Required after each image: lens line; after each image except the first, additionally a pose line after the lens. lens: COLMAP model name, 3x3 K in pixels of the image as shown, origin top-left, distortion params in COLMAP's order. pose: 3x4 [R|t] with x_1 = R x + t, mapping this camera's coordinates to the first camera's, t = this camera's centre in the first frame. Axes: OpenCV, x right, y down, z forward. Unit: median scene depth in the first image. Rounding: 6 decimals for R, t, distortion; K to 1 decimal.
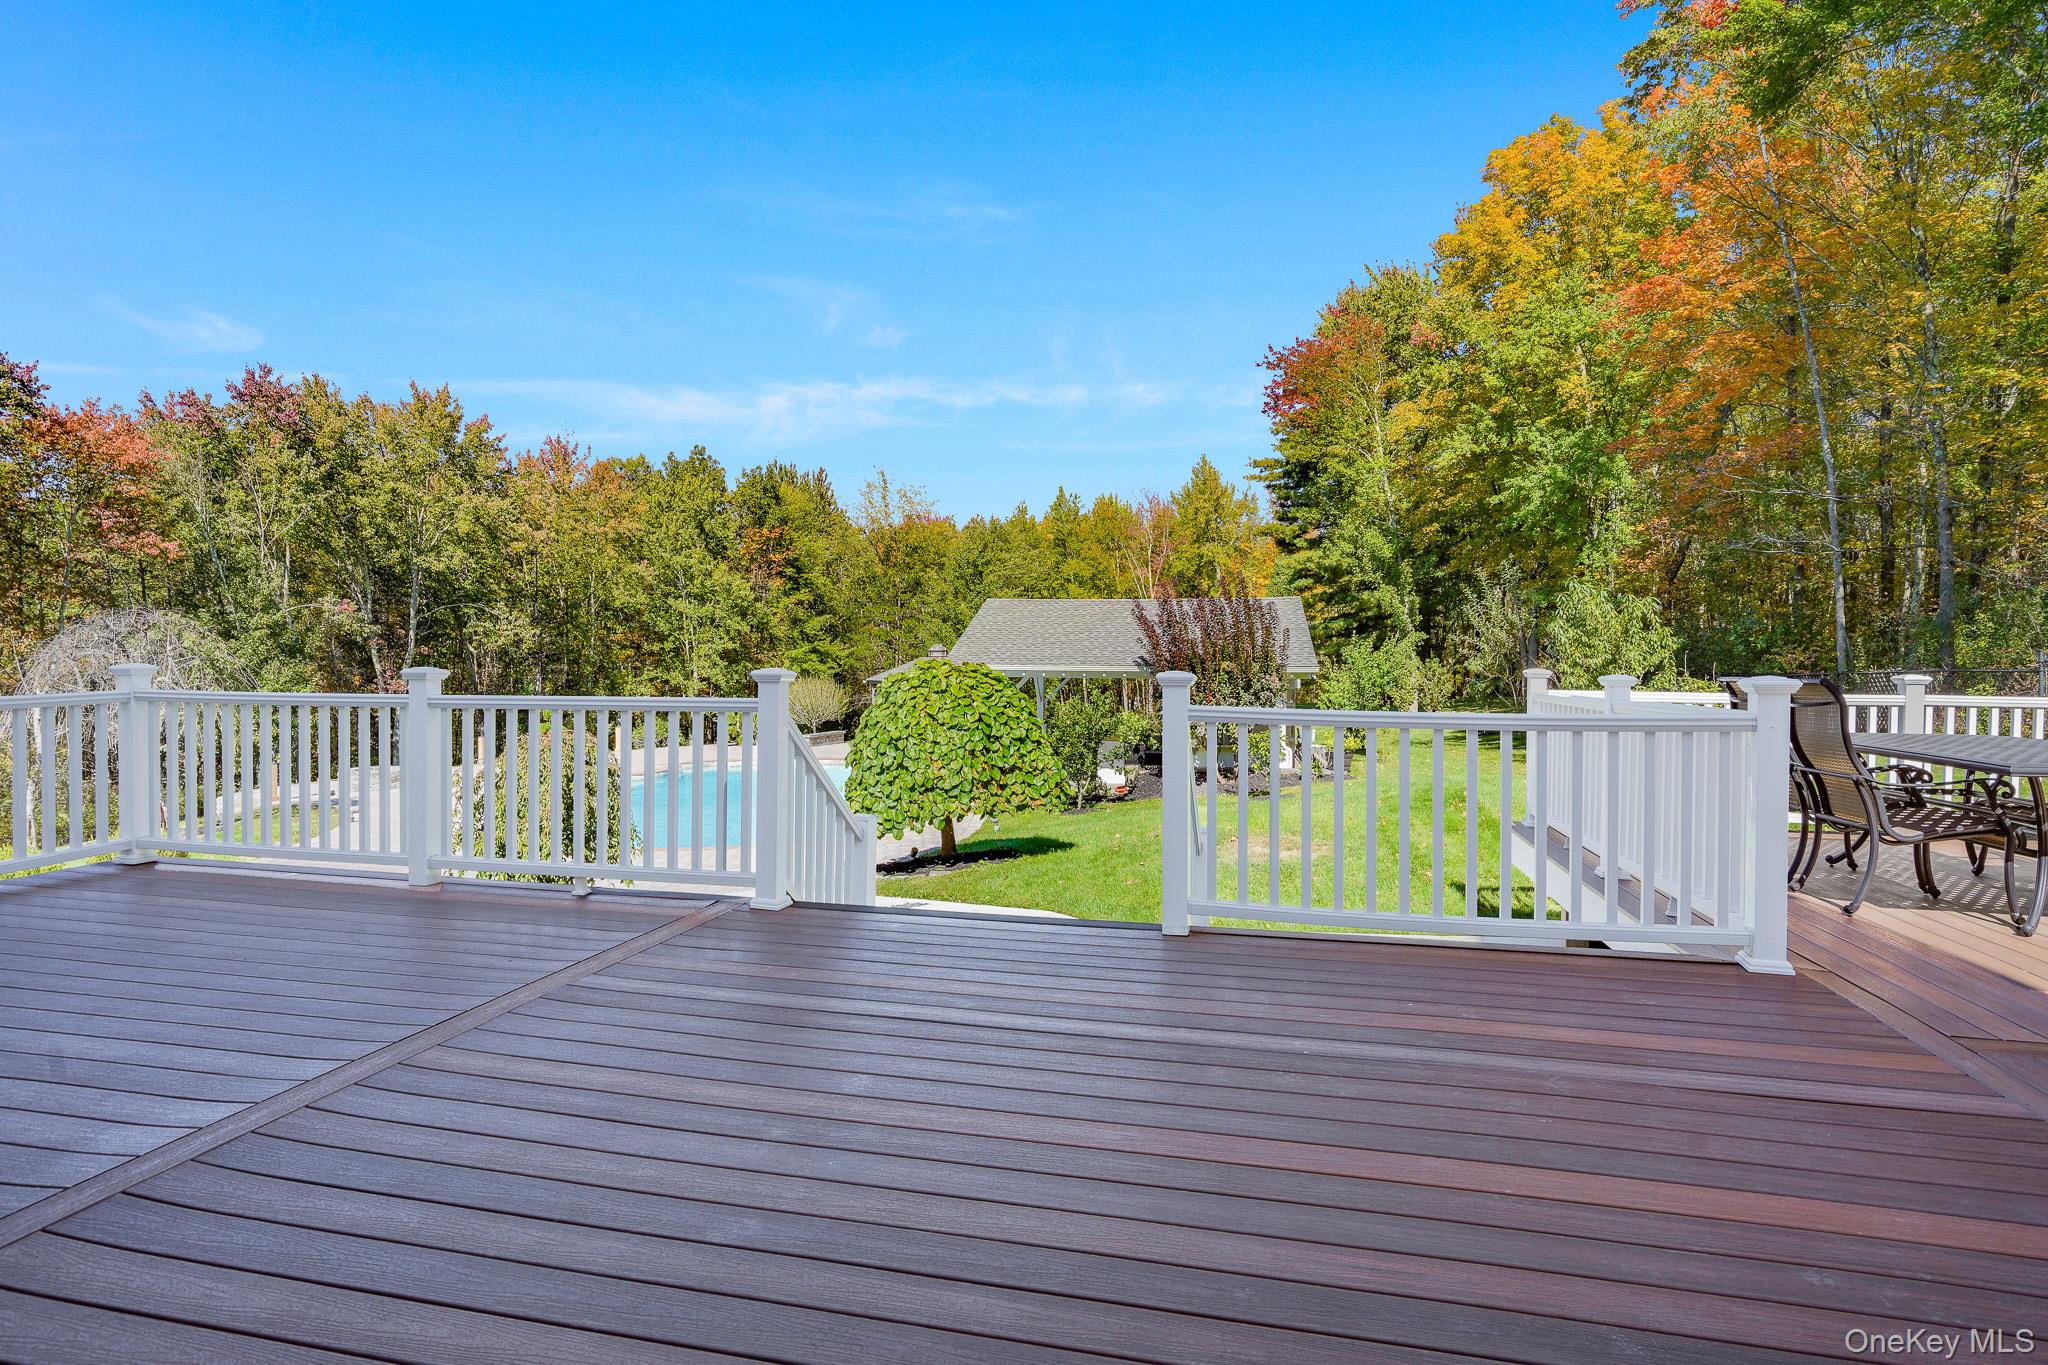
lens RADIAL K [[1107.8, 0, 1024.0], [0, 1107.8, 682.5], [0, 0, 1]] dist [-0.068549, 0.060963]
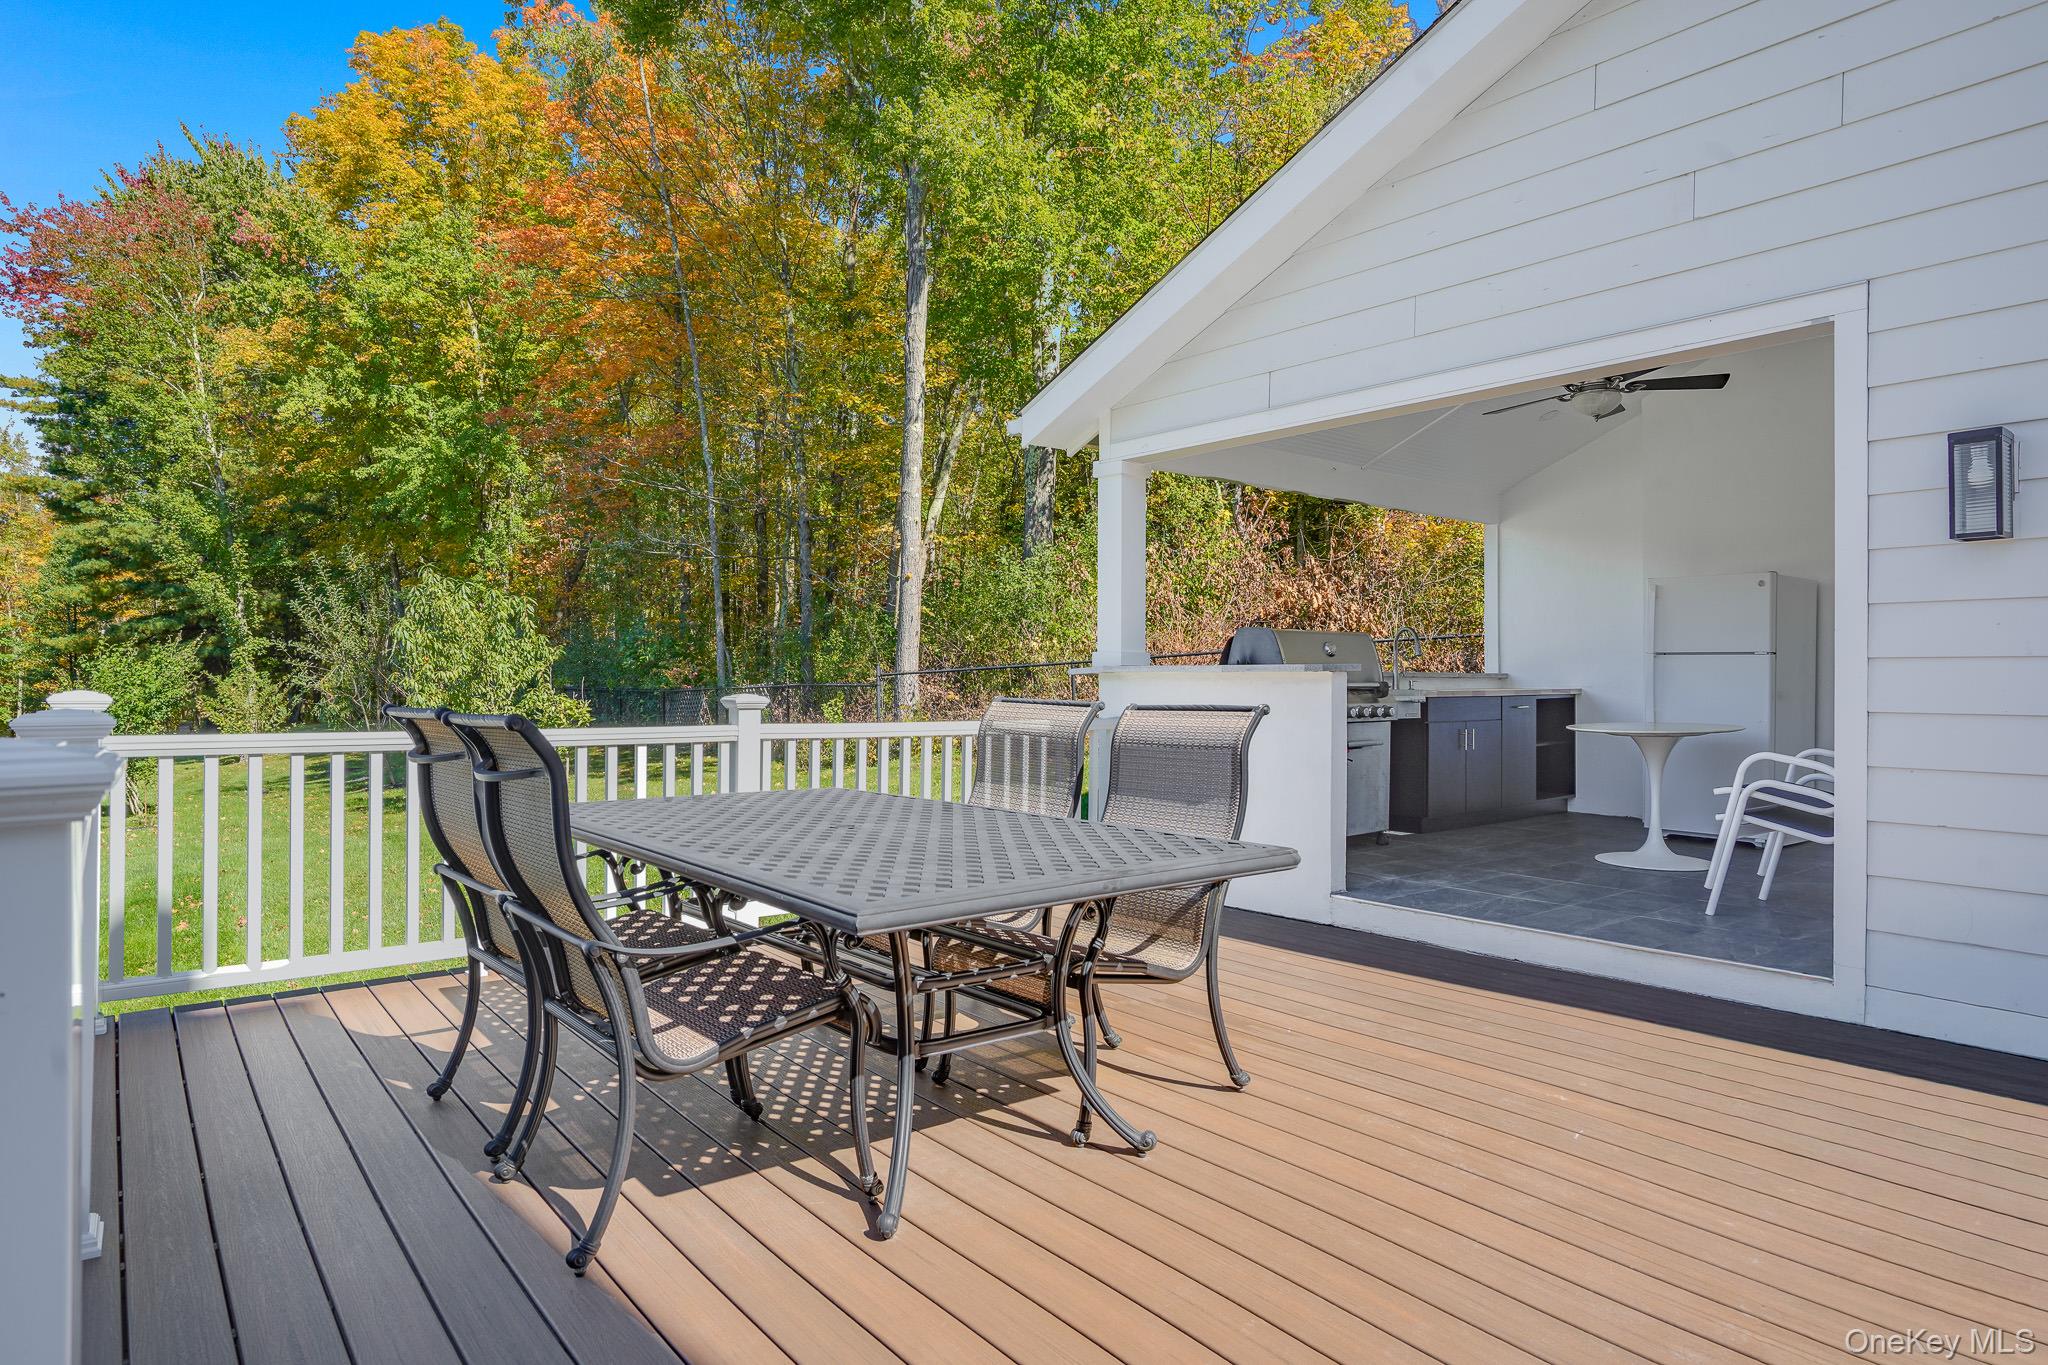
lens RADIAL K [[1199.7, 0, 1024.0], [0, 1199.7, 682.5], [0, 0, 1]] dist [-0.026574, -0.000265]
pose [[0.641338, -0.001516, 0.767257, 0.080518], [0.013218, 0.999871, -0.009073, -0.000997], [-0.767145, 0.015961, 0.641275, 0.088844]]
